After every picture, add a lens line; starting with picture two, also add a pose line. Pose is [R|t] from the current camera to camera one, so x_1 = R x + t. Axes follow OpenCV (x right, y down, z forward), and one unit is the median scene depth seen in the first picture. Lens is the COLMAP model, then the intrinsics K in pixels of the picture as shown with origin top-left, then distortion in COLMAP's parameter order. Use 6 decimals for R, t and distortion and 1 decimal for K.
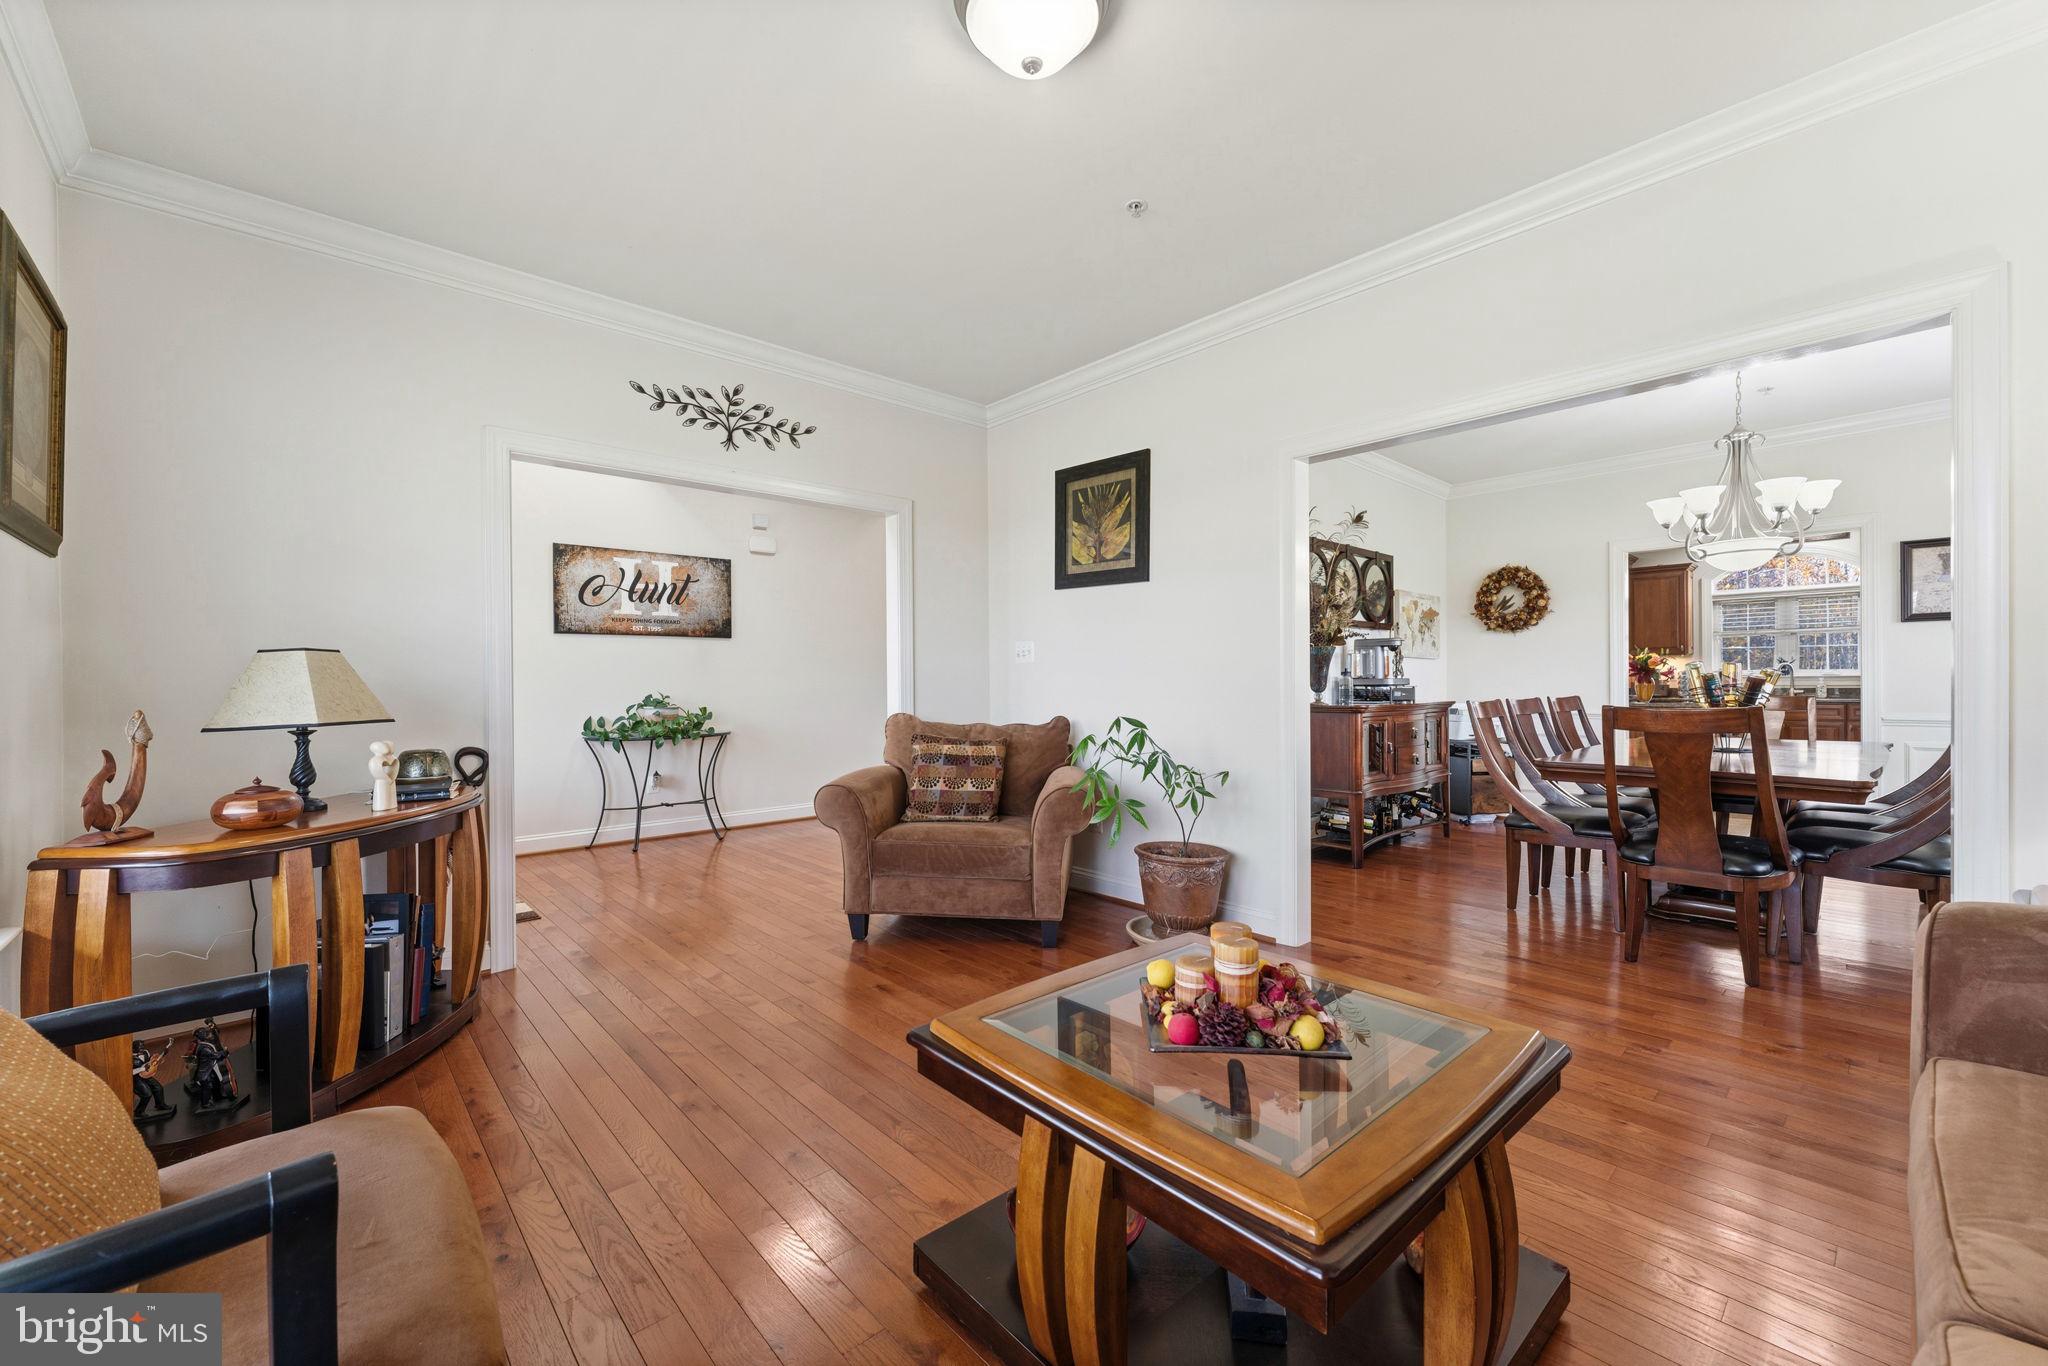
lens RADIAL K [[825.8, 0, 1018.0], [0, 825.8, 686.3], [0, 0, 1]] dist [-0.002612, -0.000397]
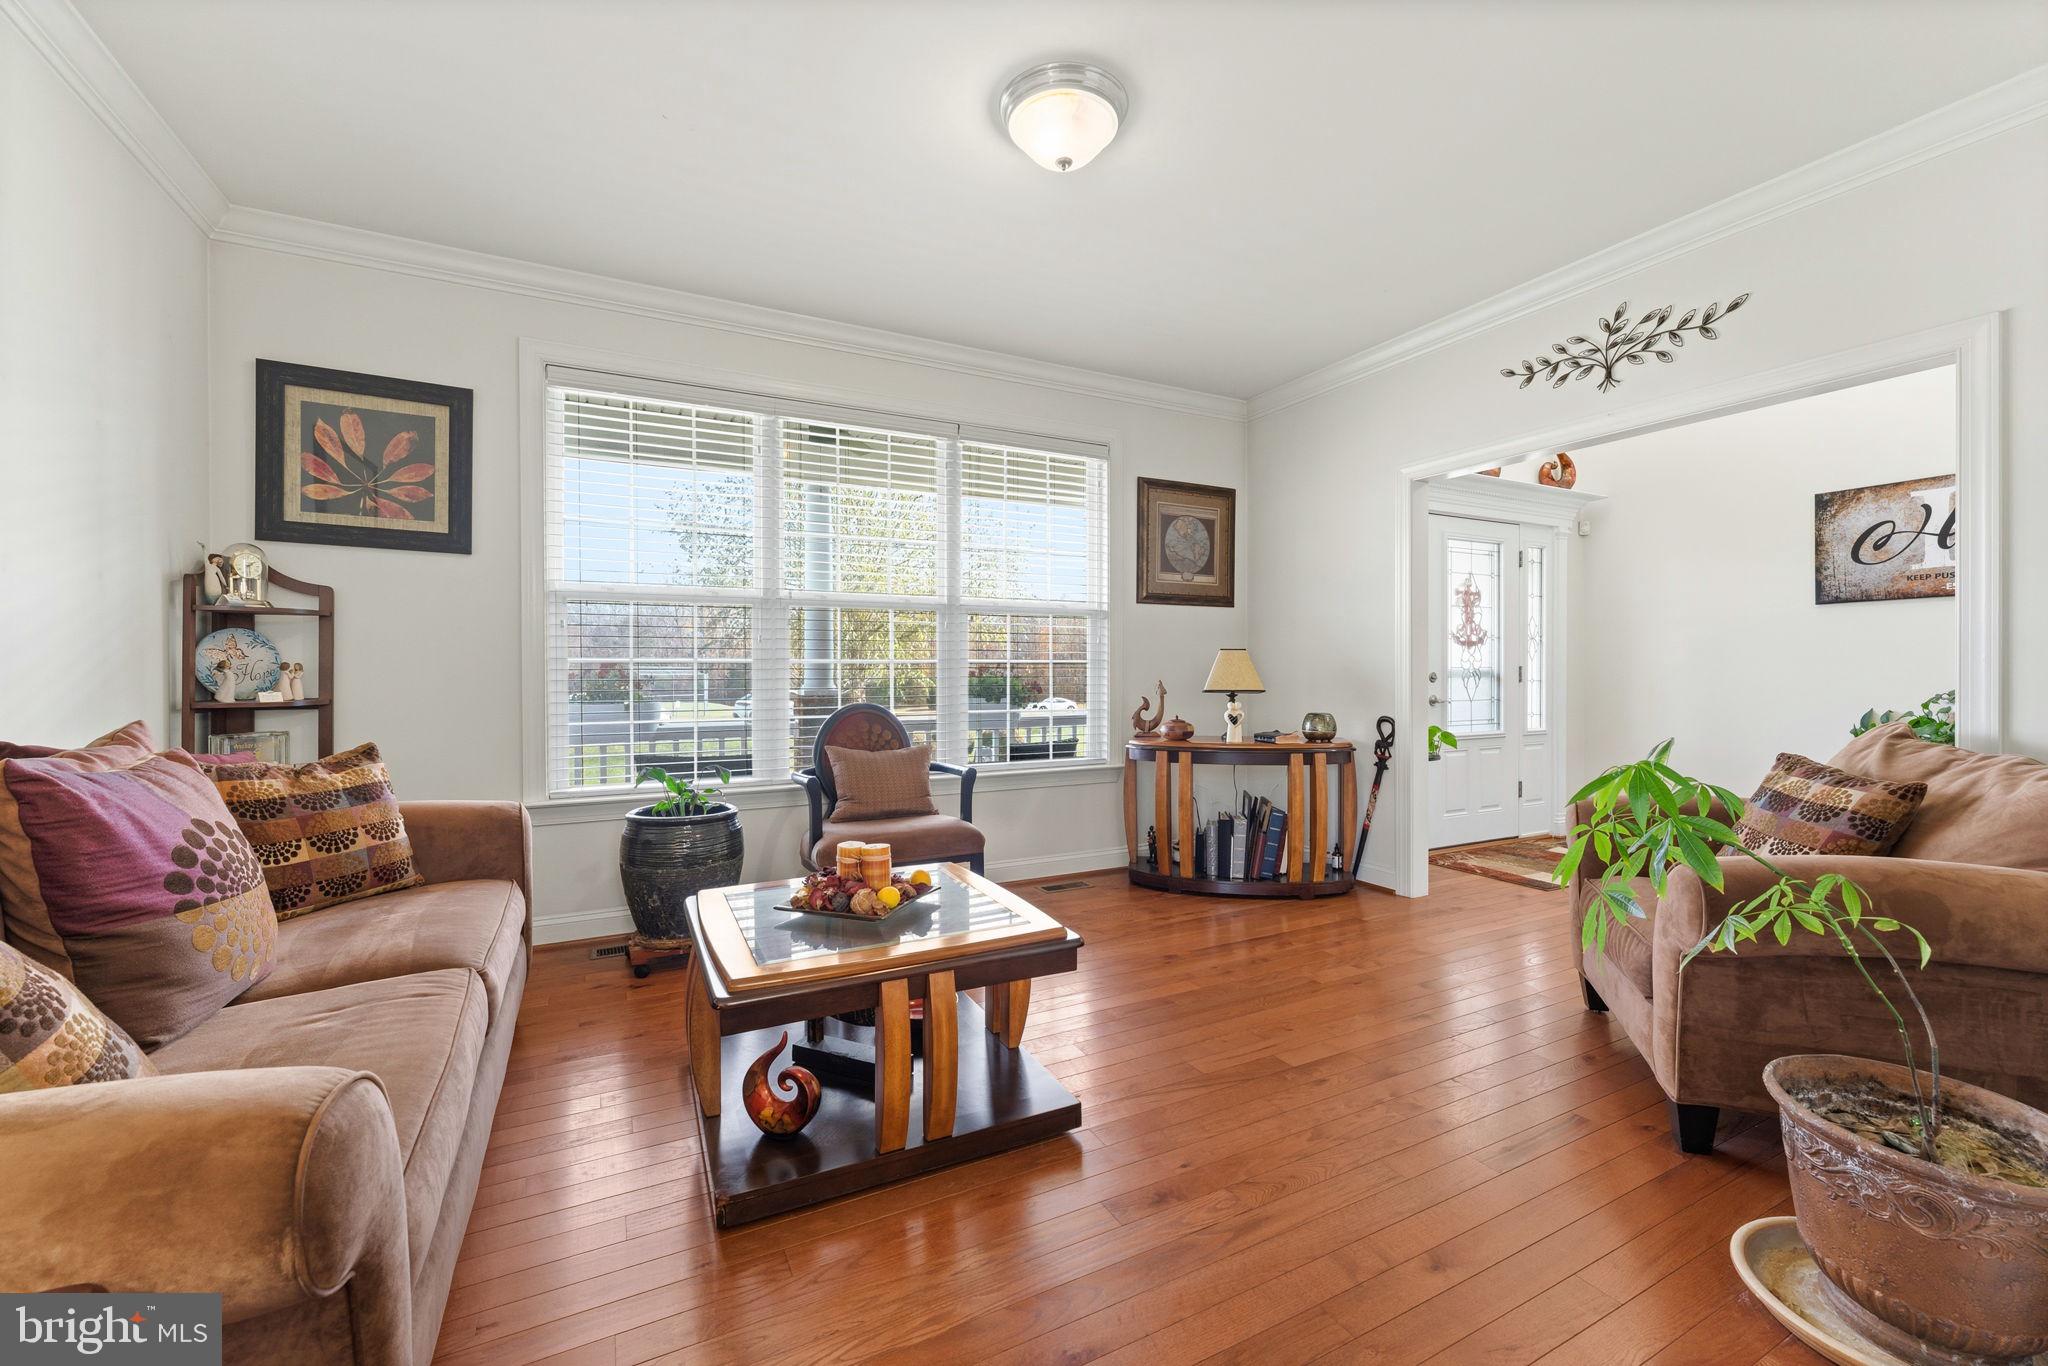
lens RADIAL K [[825.8, 0, 1028.7], [0, 825.8, 678.7], [0, 0, 1]] dist [-0.002612, -0.000397]
pose [[-0.252988, 0.014877, -0.967355, 0.595121], [0.001409, 0.999886, 0.015009, -0.004935], [0.967469, 0.002434, -0.252980, 0.617624]]
